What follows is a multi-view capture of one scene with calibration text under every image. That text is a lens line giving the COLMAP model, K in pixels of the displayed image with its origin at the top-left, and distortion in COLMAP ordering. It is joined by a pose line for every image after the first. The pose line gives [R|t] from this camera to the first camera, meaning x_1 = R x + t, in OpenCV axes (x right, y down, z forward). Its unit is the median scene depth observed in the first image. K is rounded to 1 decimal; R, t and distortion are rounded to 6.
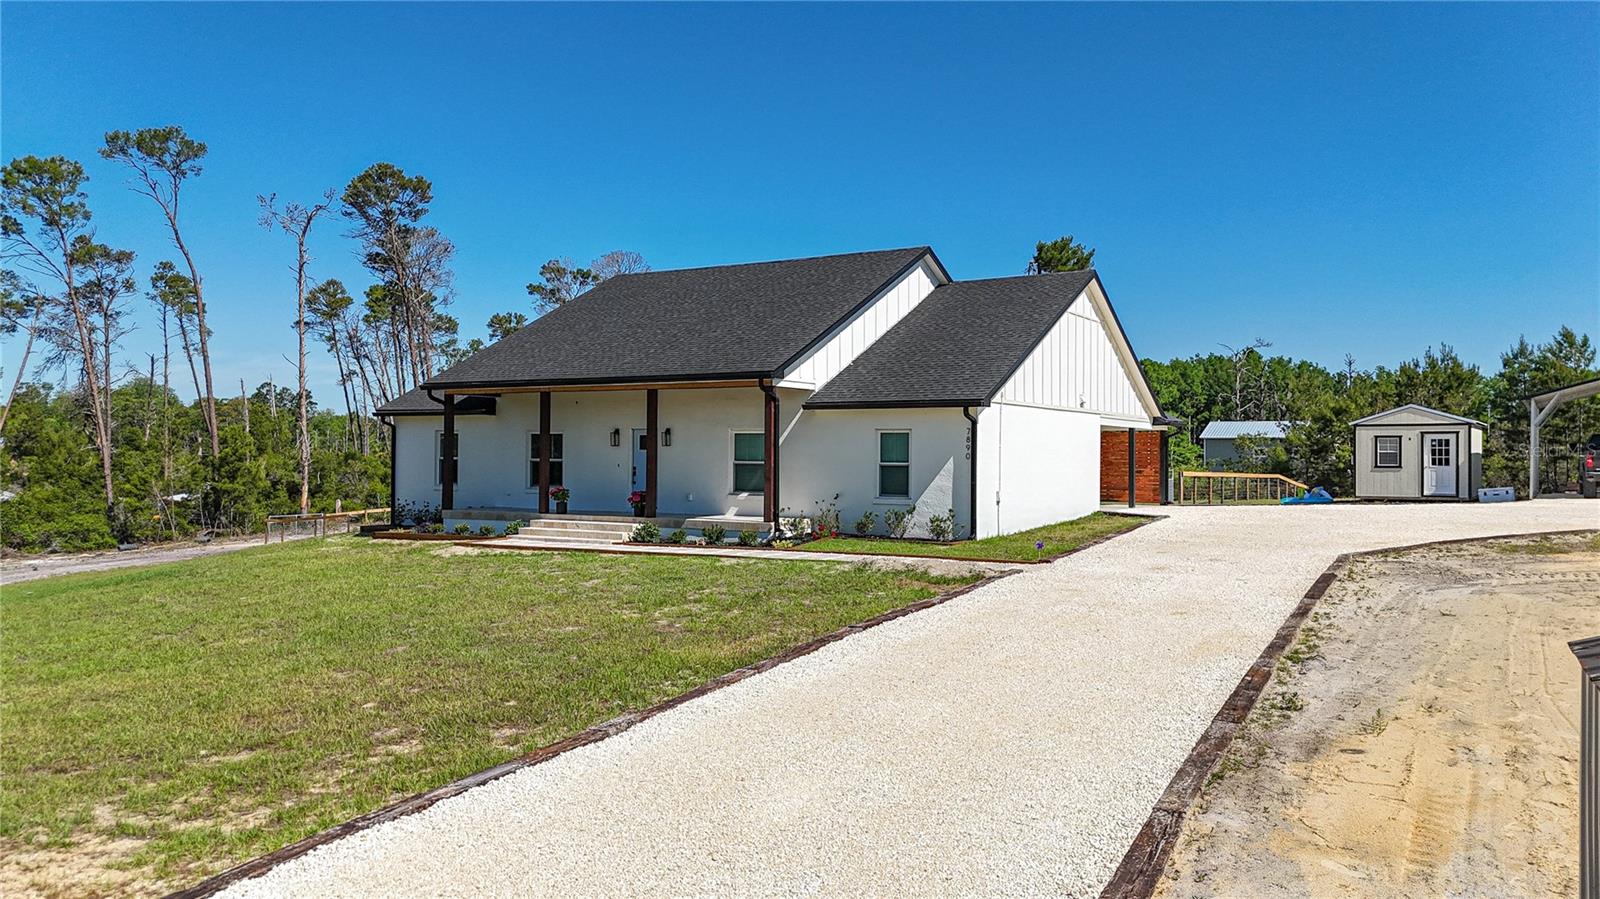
lens RADIAL K [[1183.0, 0, 800.0], [0, 1183.0, 449.5], [0, 0, 1]] dist [0.055715, -0.060403]
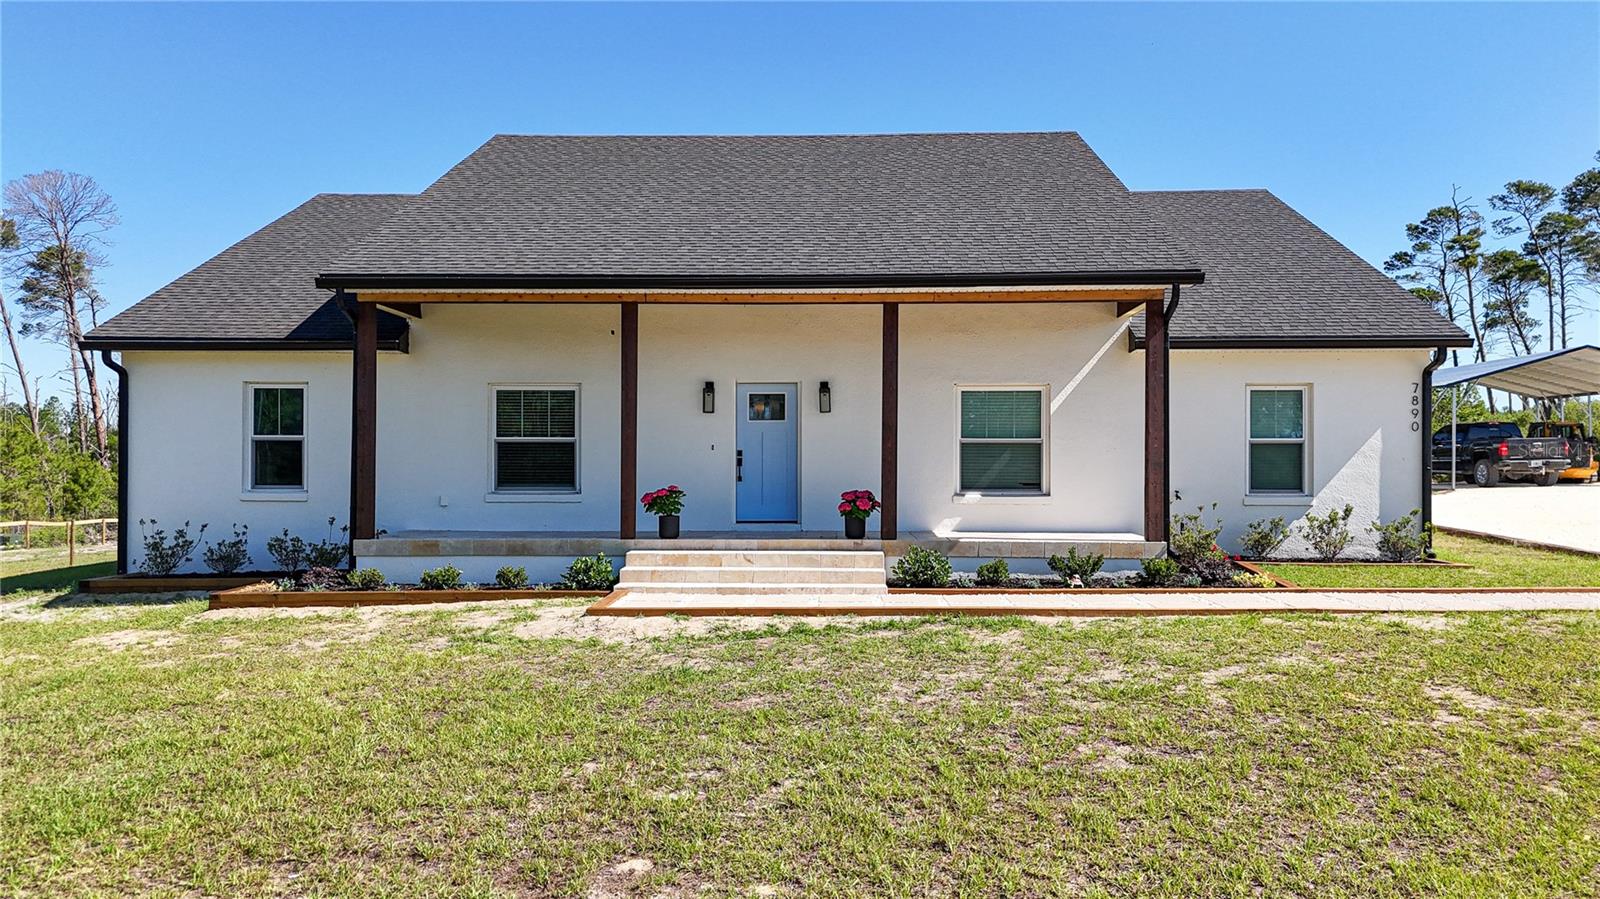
lens RADIAL K [[1194.3, 0, 794.4], [0, 1194.3, 445.8], [0, 0, 1]] dist [0.071530, -0.080235]
pose [[0.874452, 0.004256, 0.485093, -0.318135], [0.000813, 0.999947, -0.010240, 0.014984], [-0.485111, 0.009349, 0.874403, 0.402462]]
